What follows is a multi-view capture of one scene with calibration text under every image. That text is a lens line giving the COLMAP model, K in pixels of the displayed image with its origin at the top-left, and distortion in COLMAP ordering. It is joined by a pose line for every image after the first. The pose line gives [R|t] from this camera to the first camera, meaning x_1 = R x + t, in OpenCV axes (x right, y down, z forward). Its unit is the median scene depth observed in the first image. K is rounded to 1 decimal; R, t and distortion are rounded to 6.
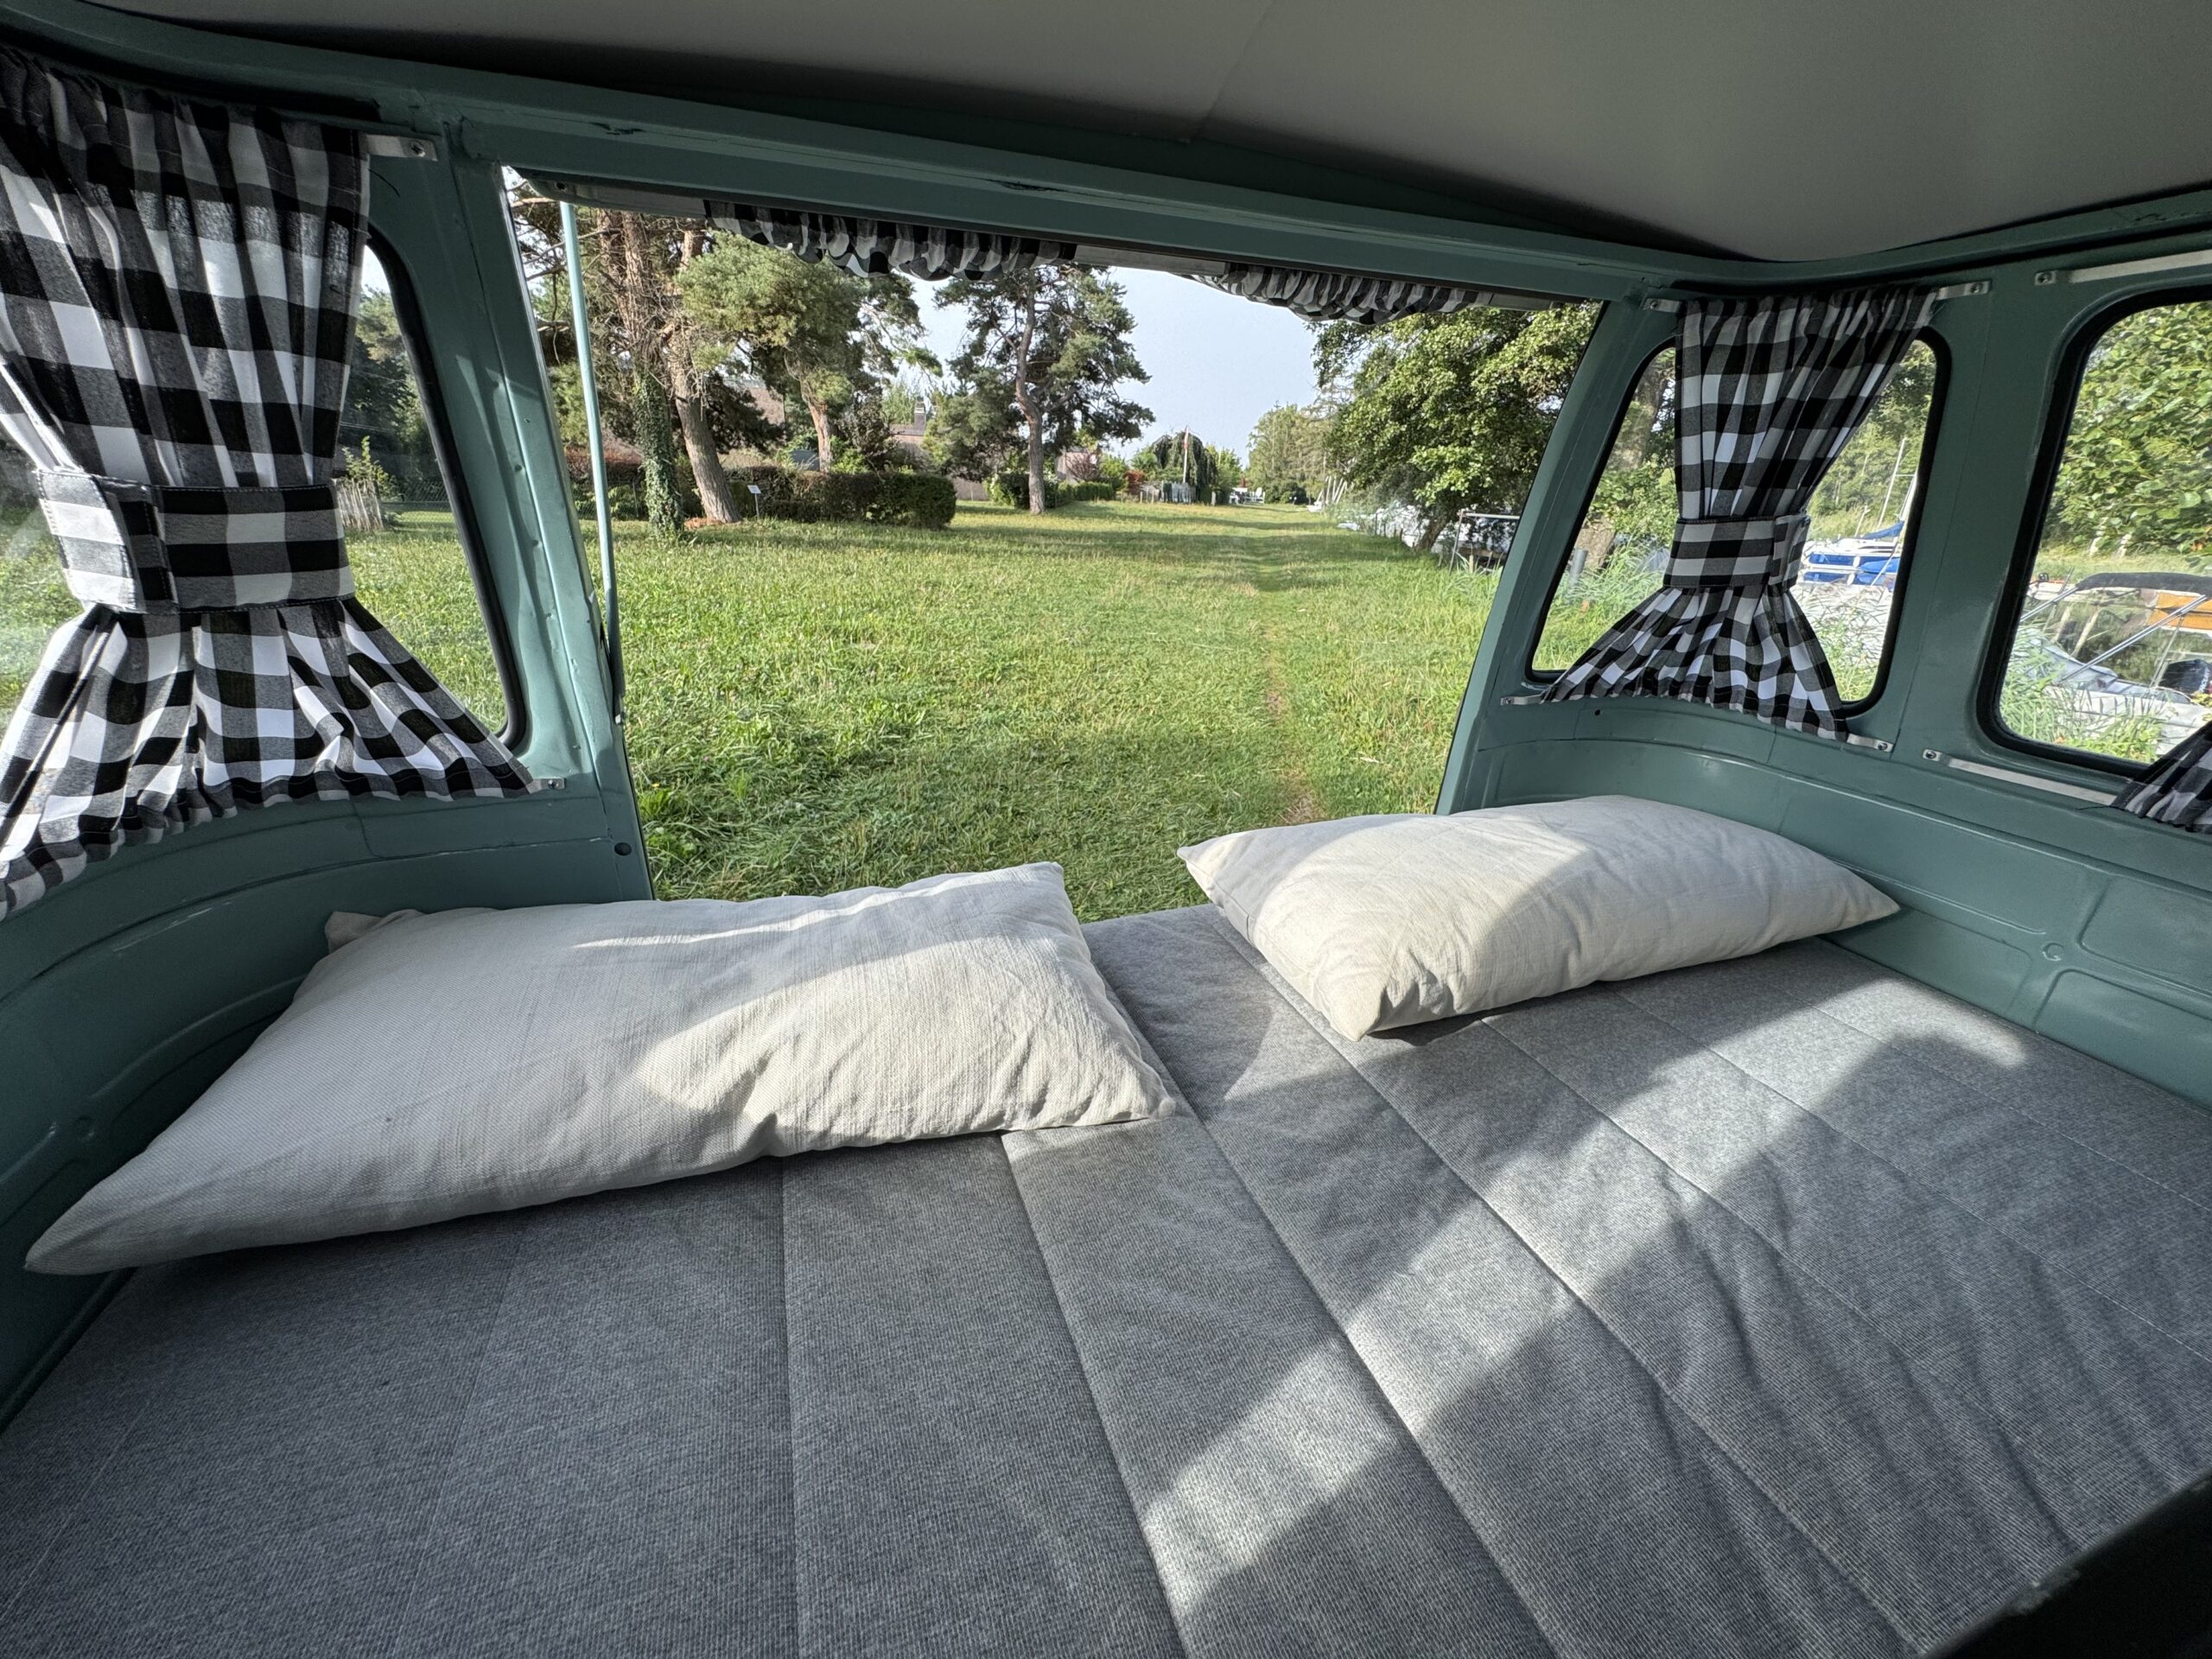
lens RADIAL K [[890.4, 0, 1105.1], [0, 890.4, 822.0], [0, 0, 1]] dist [-0.001140, 0.000392]
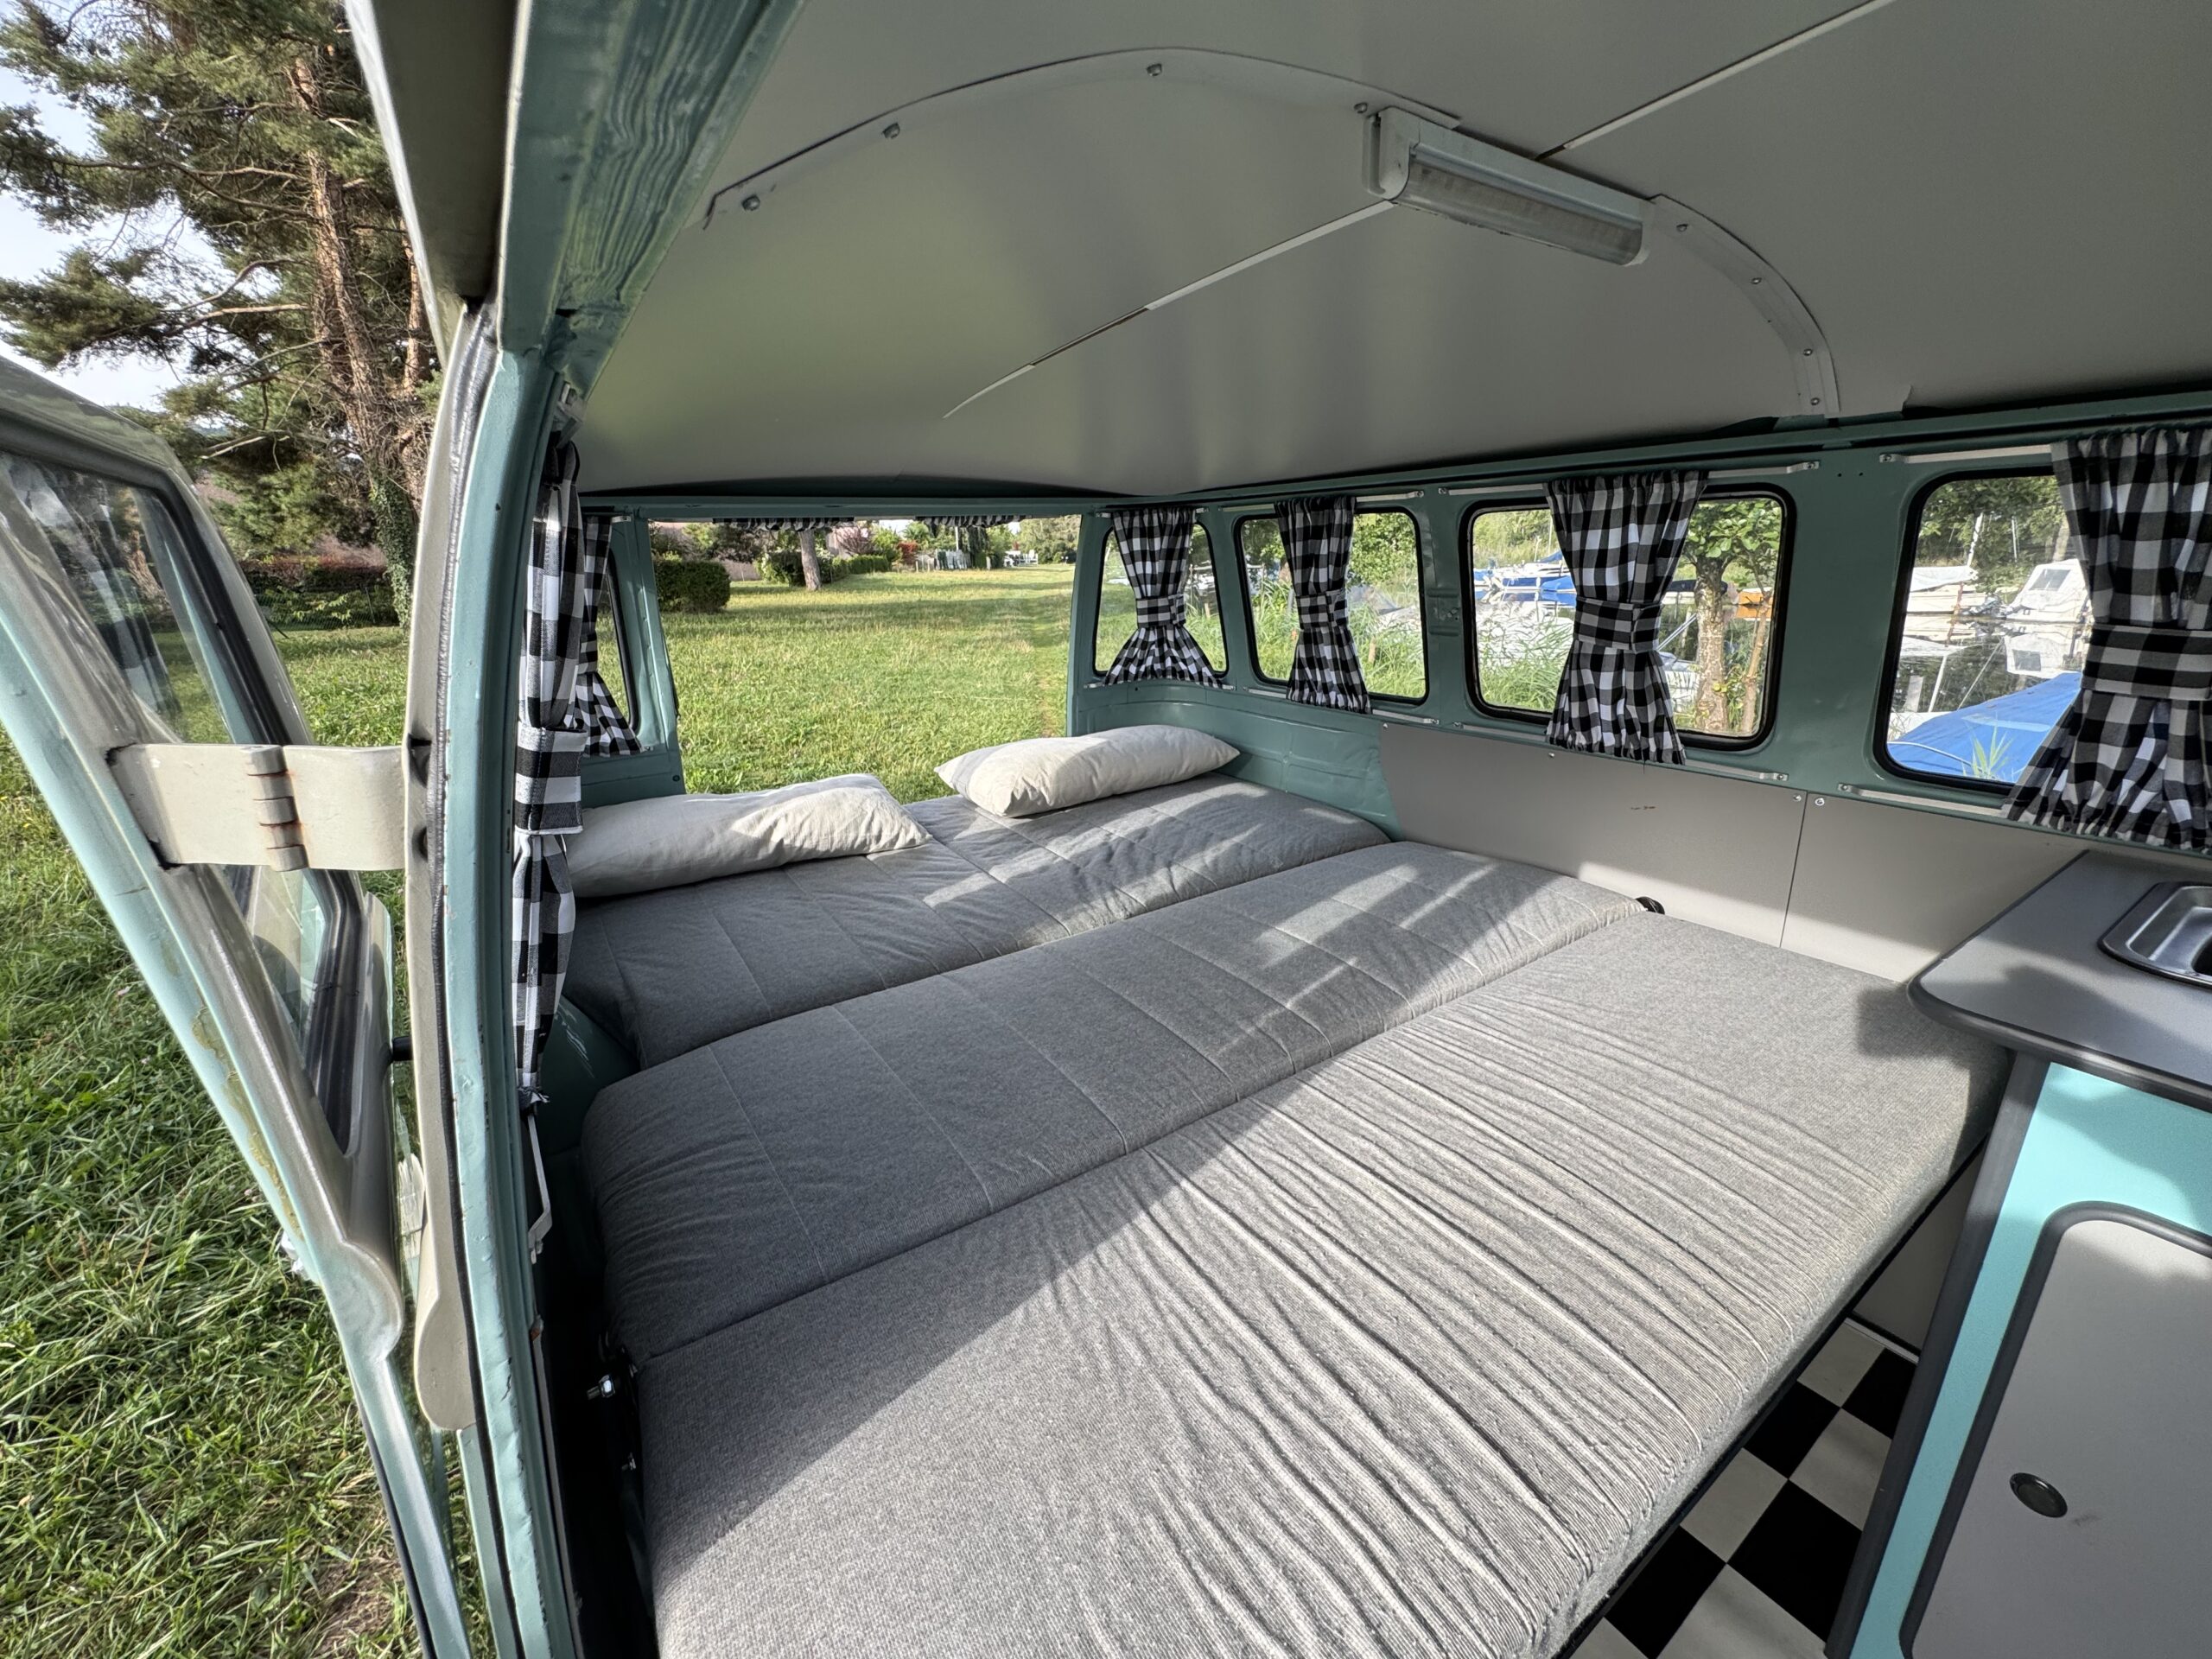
lens RADIAL K [[890.4, 0, 1105.1], [0, 890.4, 822.0], [0, 0, 1]] dist [-0.001140, 0.000392]
pose [[0.970215, -0.121286, 0.209694, 0.020423], [0.134549, 0.989638, -0.050131, 0.344021], [-0.201441, 0.076852, 0.976481, -1.216848]]
